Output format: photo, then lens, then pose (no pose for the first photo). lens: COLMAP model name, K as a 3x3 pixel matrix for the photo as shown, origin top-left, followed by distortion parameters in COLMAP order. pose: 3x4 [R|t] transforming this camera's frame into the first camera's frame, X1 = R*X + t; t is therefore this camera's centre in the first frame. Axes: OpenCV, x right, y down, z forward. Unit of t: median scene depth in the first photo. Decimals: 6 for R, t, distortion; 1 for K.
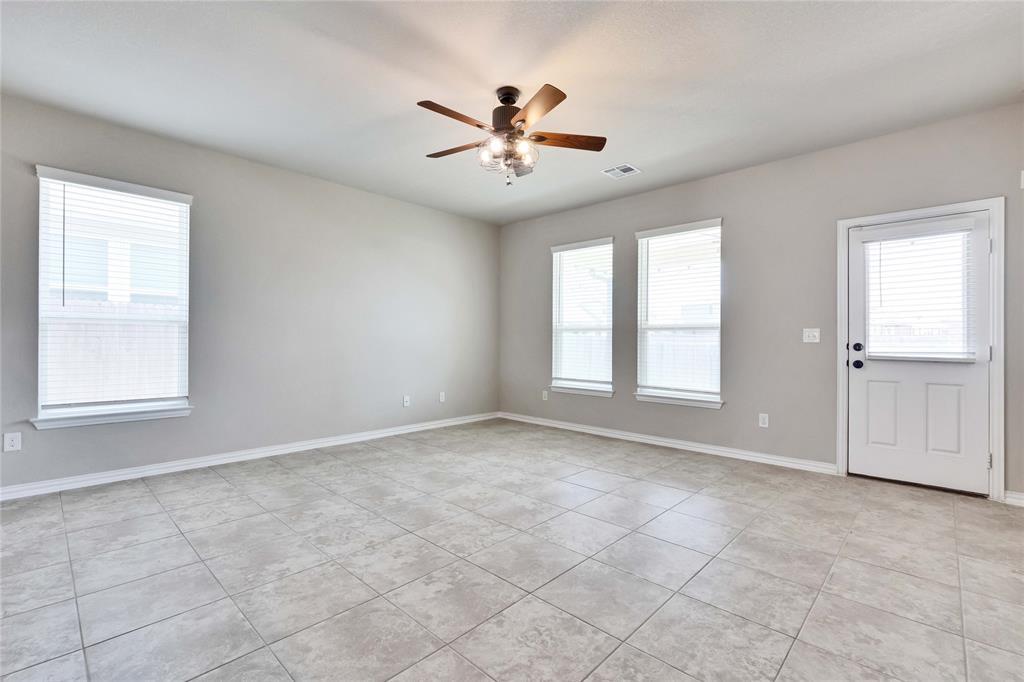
lens RADIAL K [[438.2, 0, 512.6], [0, 438.2, 338.8], [0, 0, 1]] dist [0.014750, 0.001119]
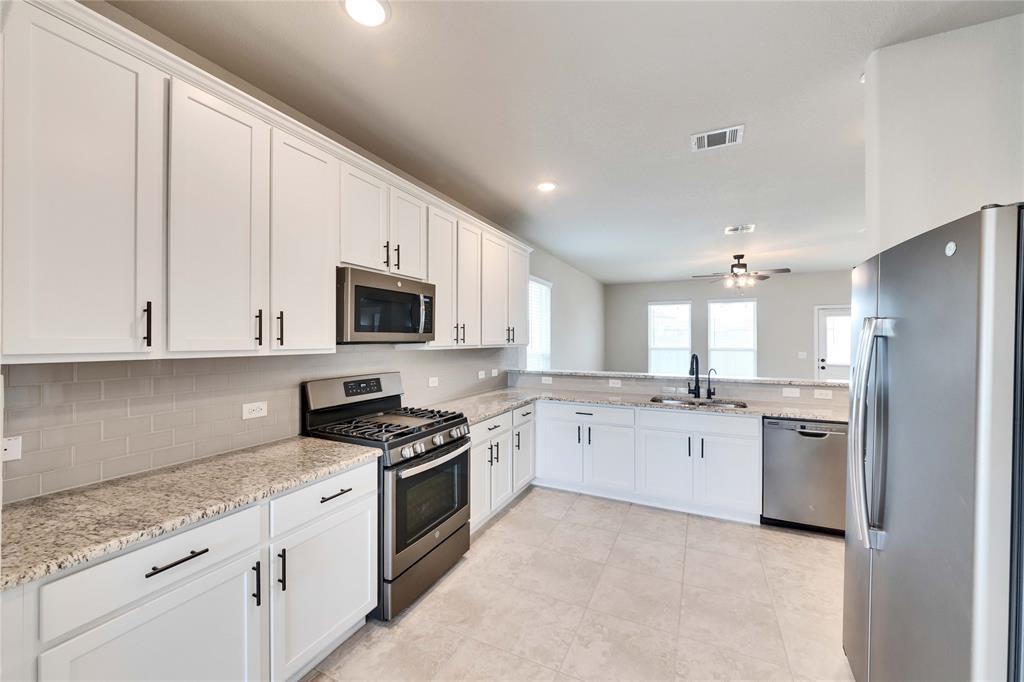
lens RADIAL K [[381.3, 0, 517.7], [0, 381.3, 339.5], [0, 0, 1]] dist [-0.003348, -0.000107]
pose [[0.951129, -0.005009, 0.308754, -1.464251], [0.005050, 0.999987, 0.000667, -0.107356], [-0.308753, 0.000925, 0.951142, -0.469556]]
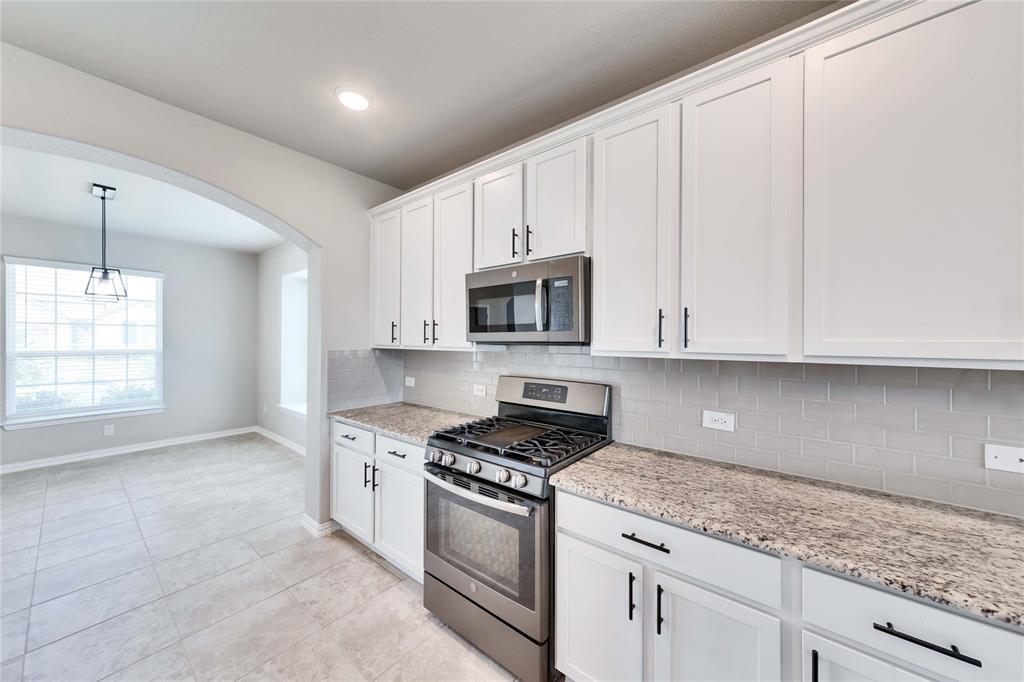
lens RADIAL K [[357.8, 0, 511.0], [0, 357.8, 340.9], [0, 0, 1]] dist [0.002492, 0.000589]
pose [[0.073698, -0.005720, -0.997264, -0.941755], [-0.006148, 0.999962, -0.006189, -0.102935], [0.997262, 0.006587, 0.073660, 0.168659]]
